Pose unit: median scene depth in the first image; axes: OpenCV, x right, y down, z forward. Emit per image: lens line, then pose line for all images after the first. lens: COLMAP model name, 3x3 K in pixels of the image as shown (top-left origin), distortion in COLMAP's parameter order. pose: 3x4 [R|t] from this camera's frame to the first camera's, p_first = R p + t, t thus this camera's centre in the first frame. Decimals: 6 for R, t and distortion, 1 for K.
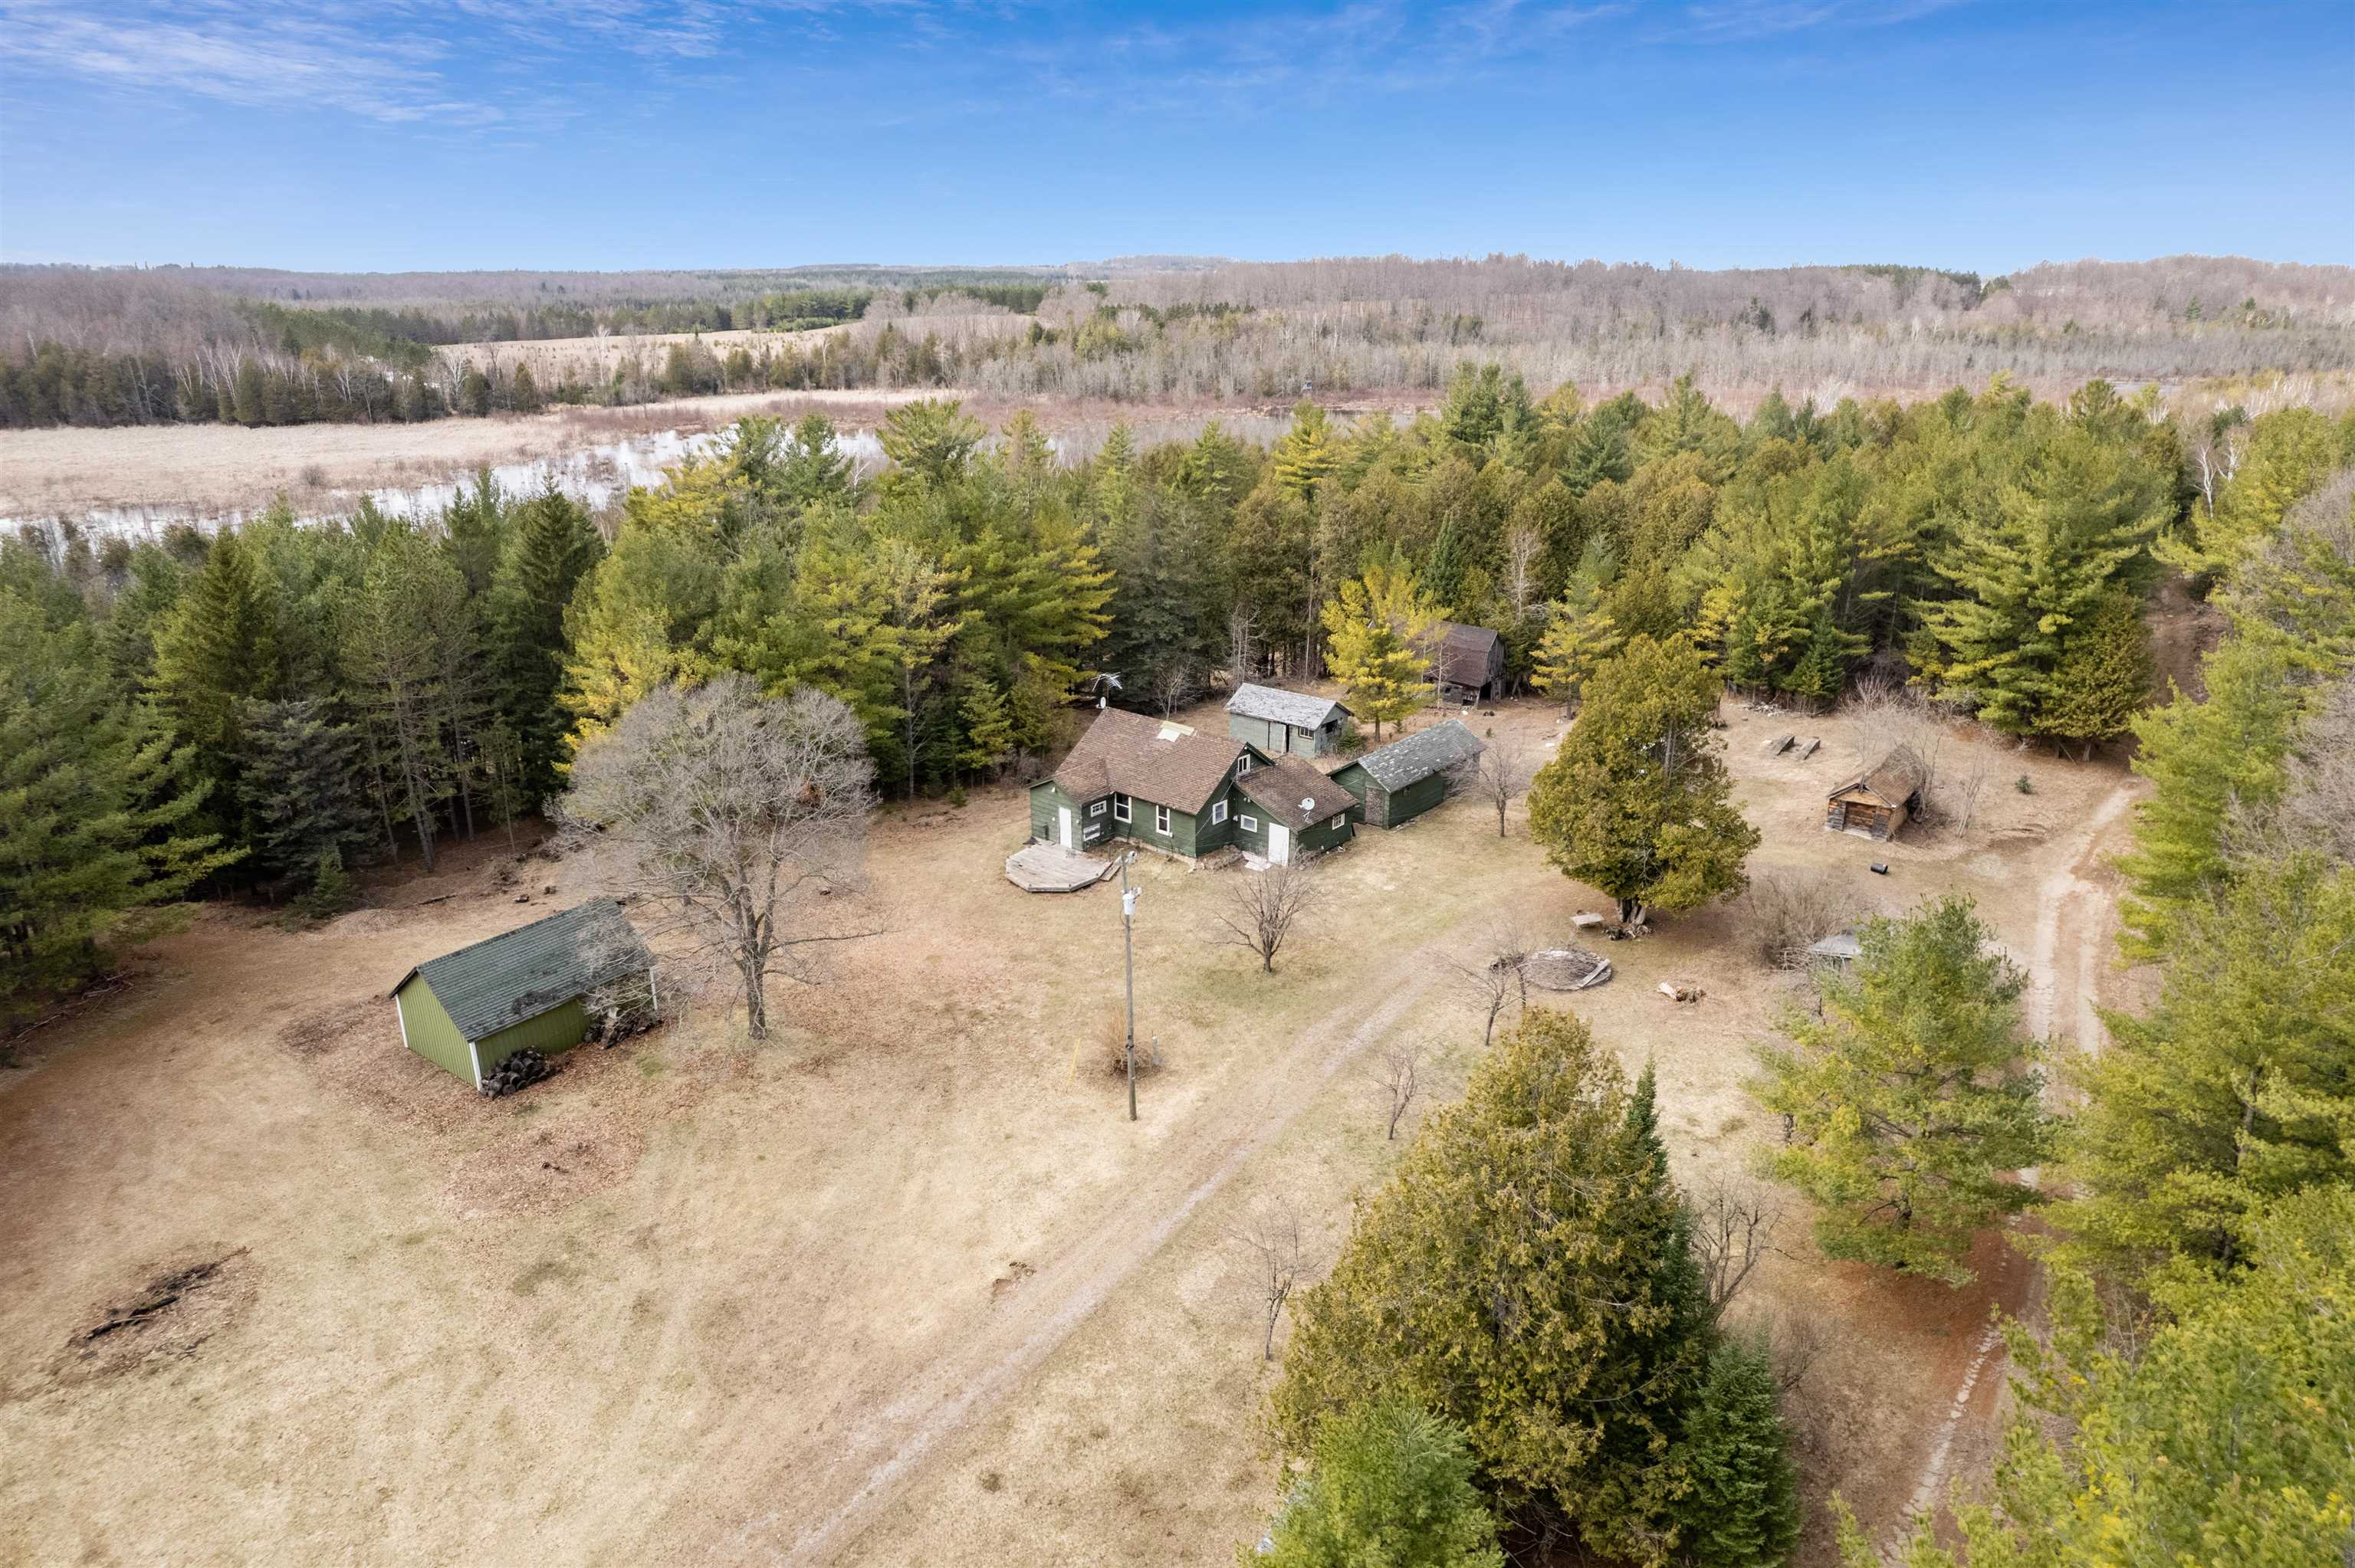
lens RADIAL K [[1517.1, 0, 1177.5], [0, 1517.1, 784.0], [0, 0, 1]] dist [-0.003749, -0.000961]
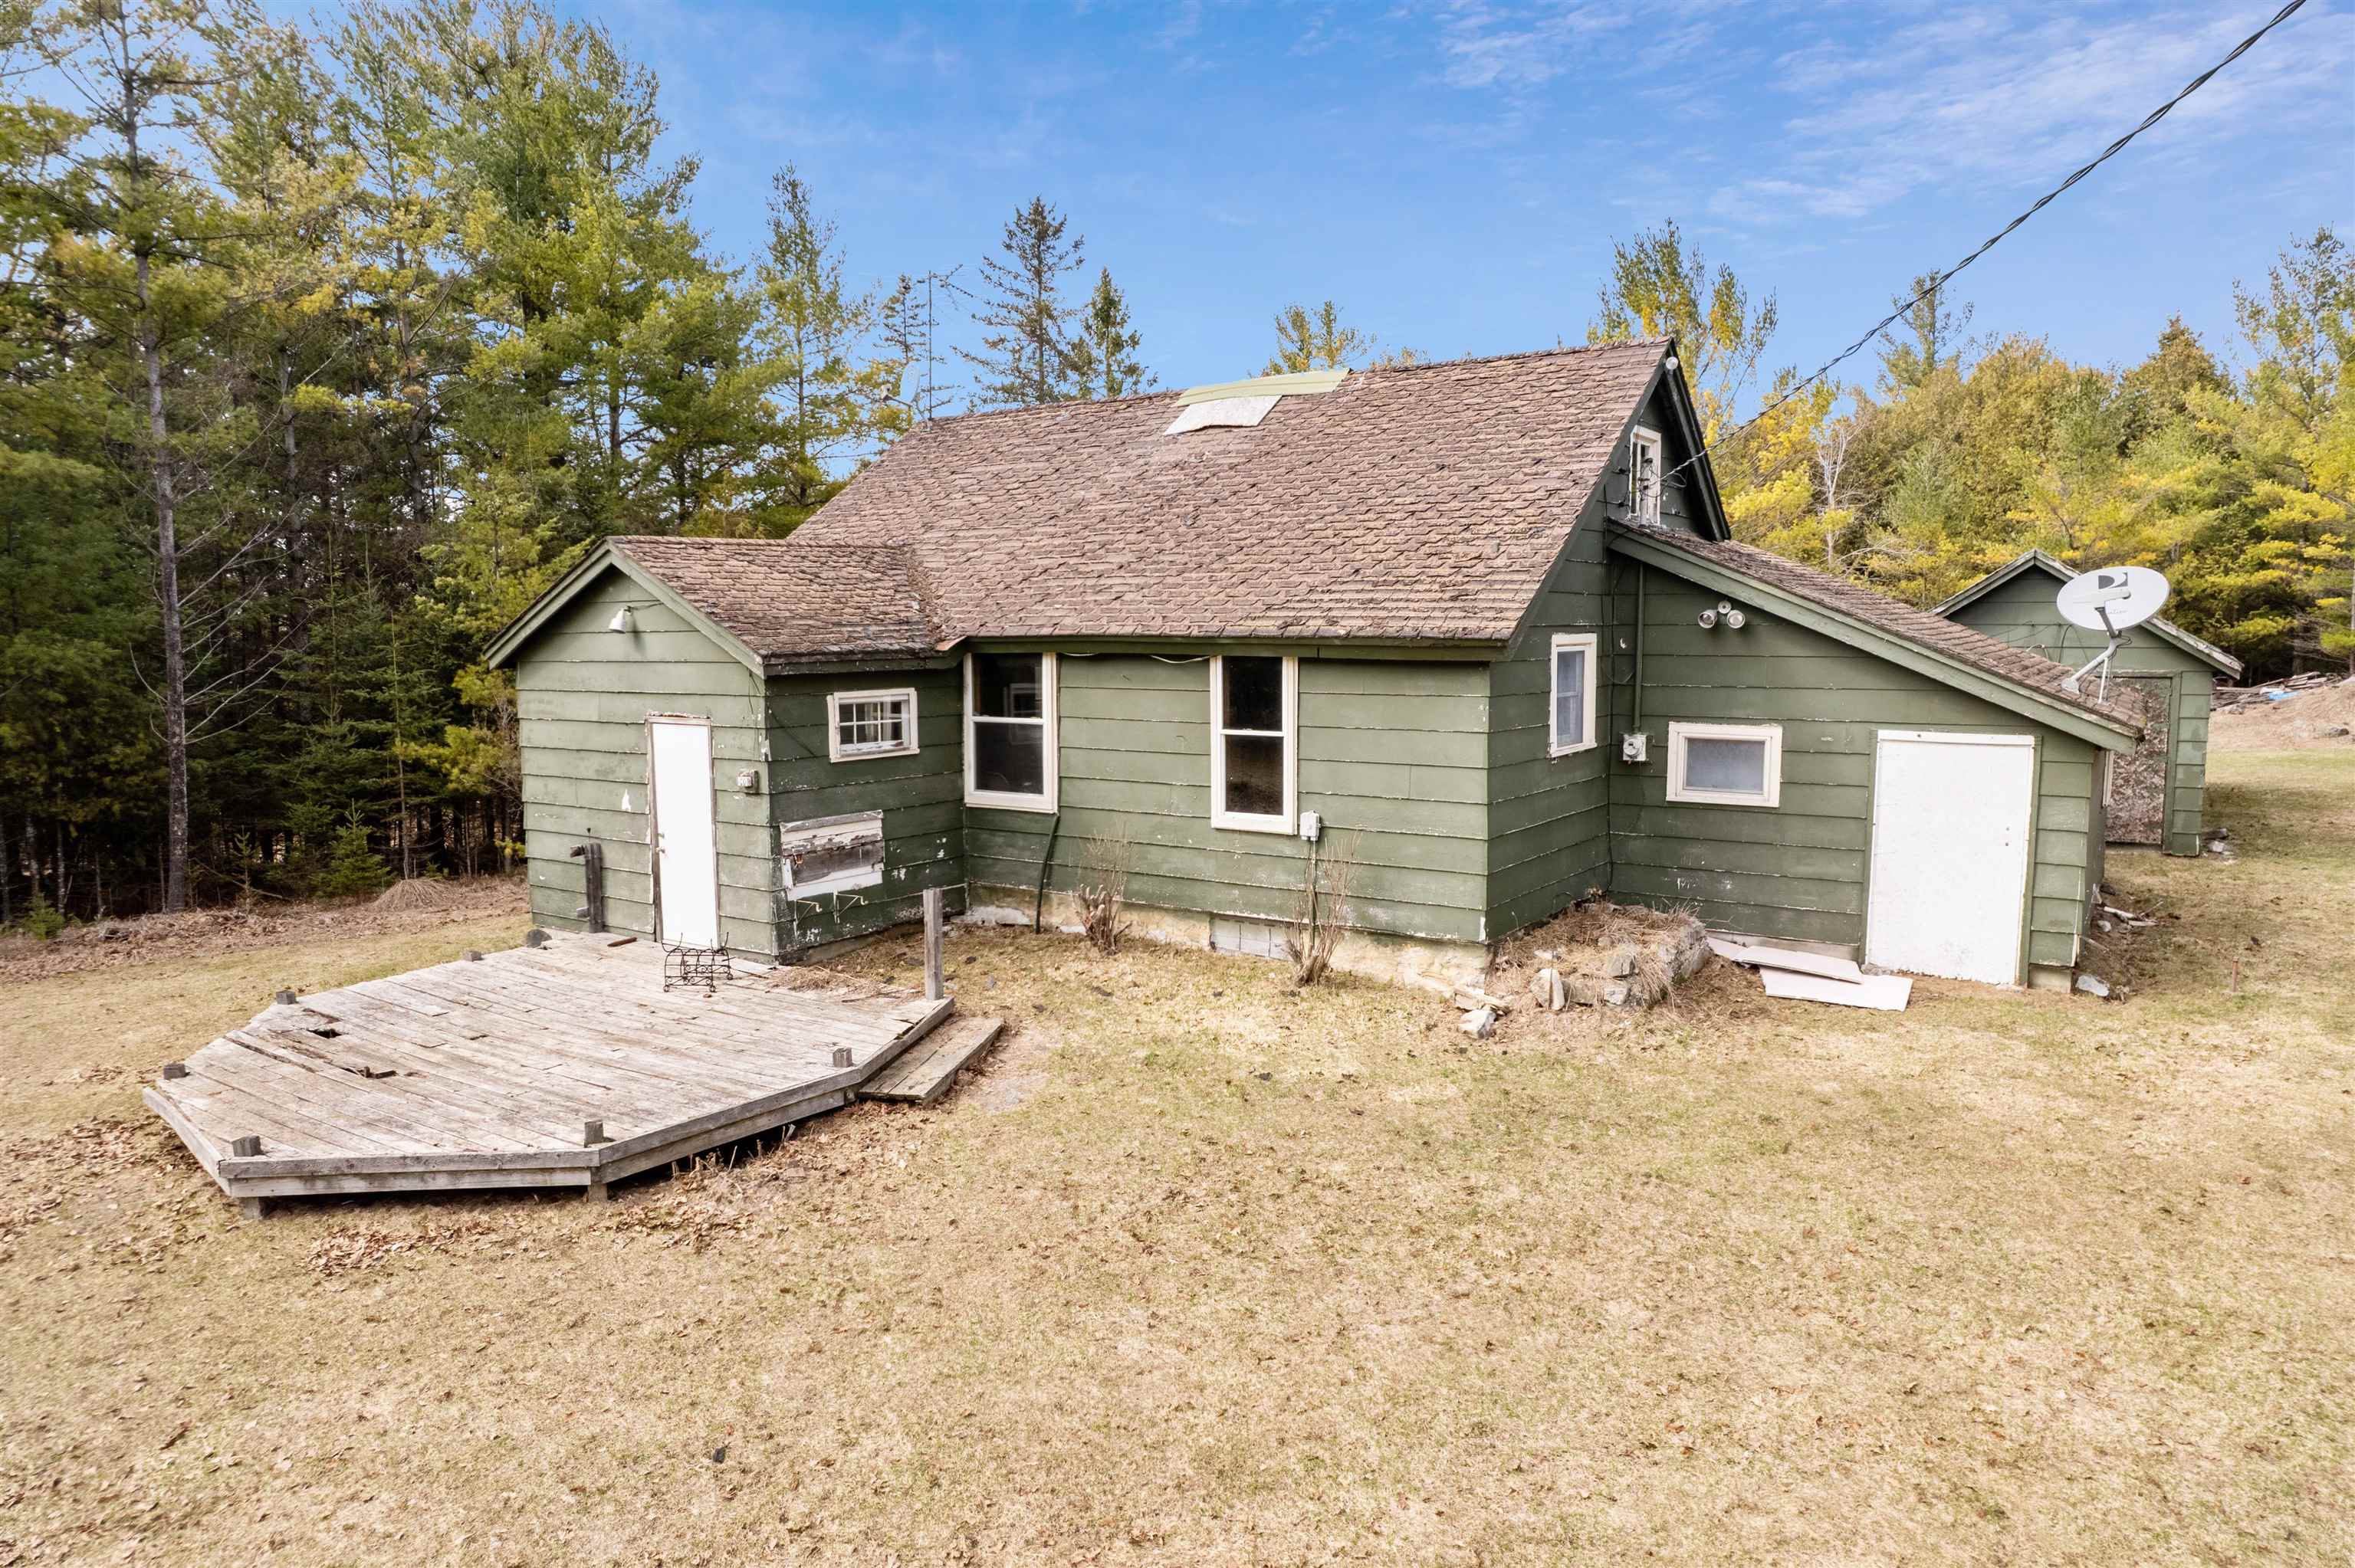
lens RADIAL K [[1517.1, 0, 1177.5], [0, 1517.1, 784.0], [0, 0, 1]] dist [-0.003749, -0.000961]
pose [[0.994058, -0.015450, 0.107751, -0.036351], [0.038862, 0.975013, -0.218720, 0.065110], [-0.101680, 0.221608, 0.969820, 0.836501]]
